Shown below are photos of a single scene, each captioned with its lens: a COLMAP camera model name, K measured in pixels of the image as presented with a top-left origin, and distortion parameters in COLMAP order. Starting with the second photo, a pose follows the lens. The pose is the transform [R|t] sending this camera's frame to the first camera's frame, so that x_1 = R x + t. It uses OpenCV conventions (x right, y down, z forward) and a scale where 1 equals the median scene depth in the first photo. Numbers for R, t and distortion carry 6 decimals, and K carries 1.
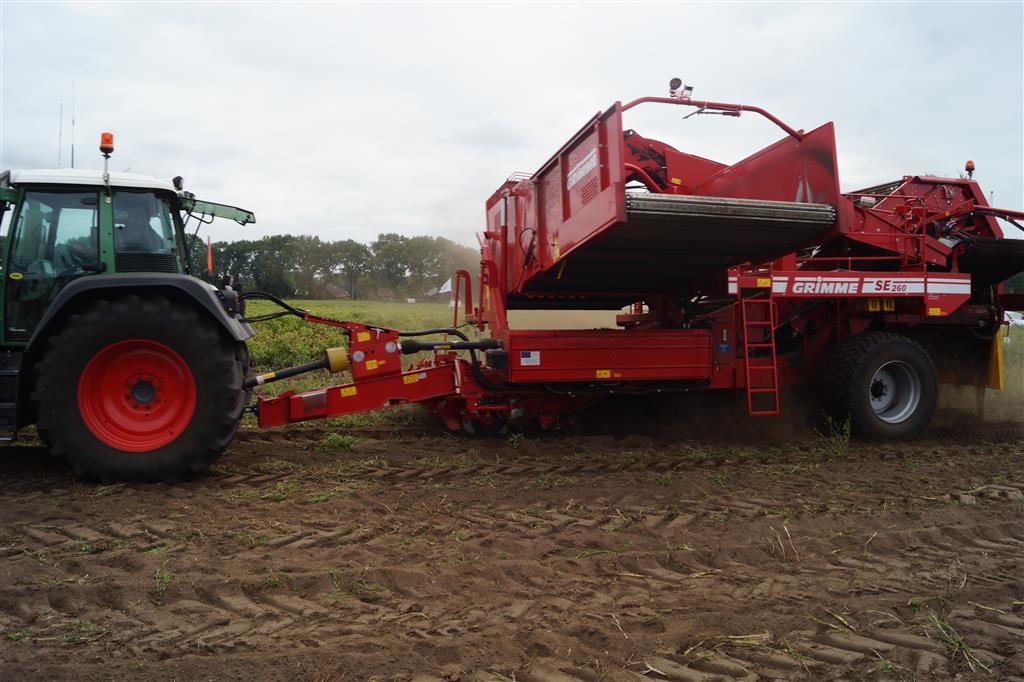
lens RADIAL K [[802.2, 0, 512.1], [0, 802.2, 372.1], [0, 0, 1]] dist [-0.080507, 0.000766]
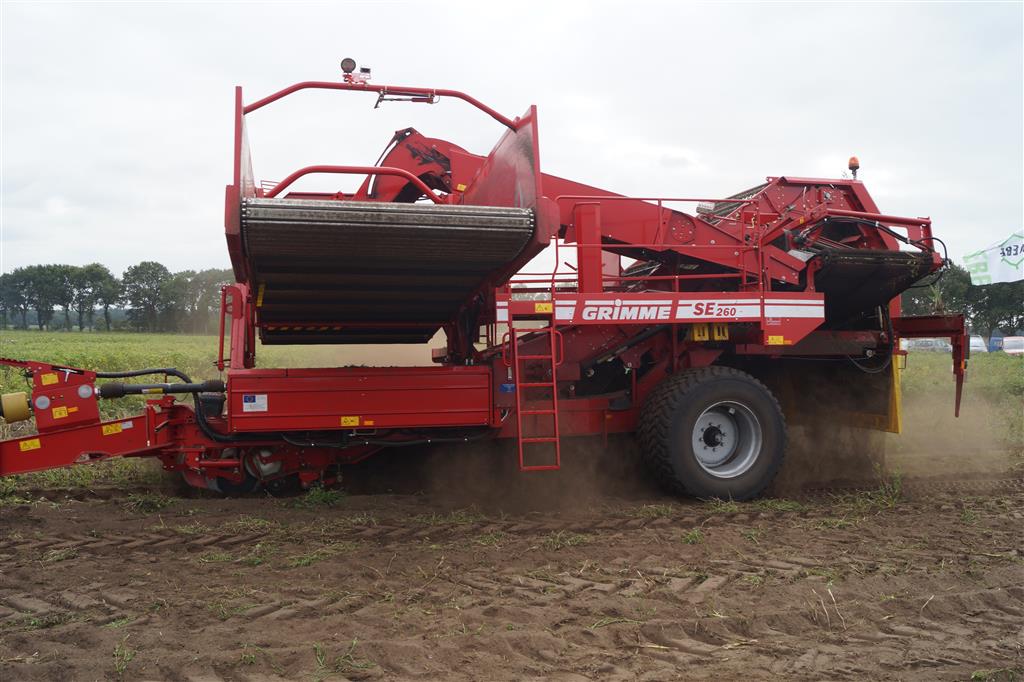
lens RADIAL K [[912.2, 0, 511.9], [0, 912.2, 385.0], [0, 0, 1]] dist [-0.081351, 0.010631]
pose [[0.999942, -0.009852, -0.004460, 0.273629], [0.009696, 0.999387, -0.033640, -0.001656], [0.004788, 0.033595, 0.999424, 0.060793]]
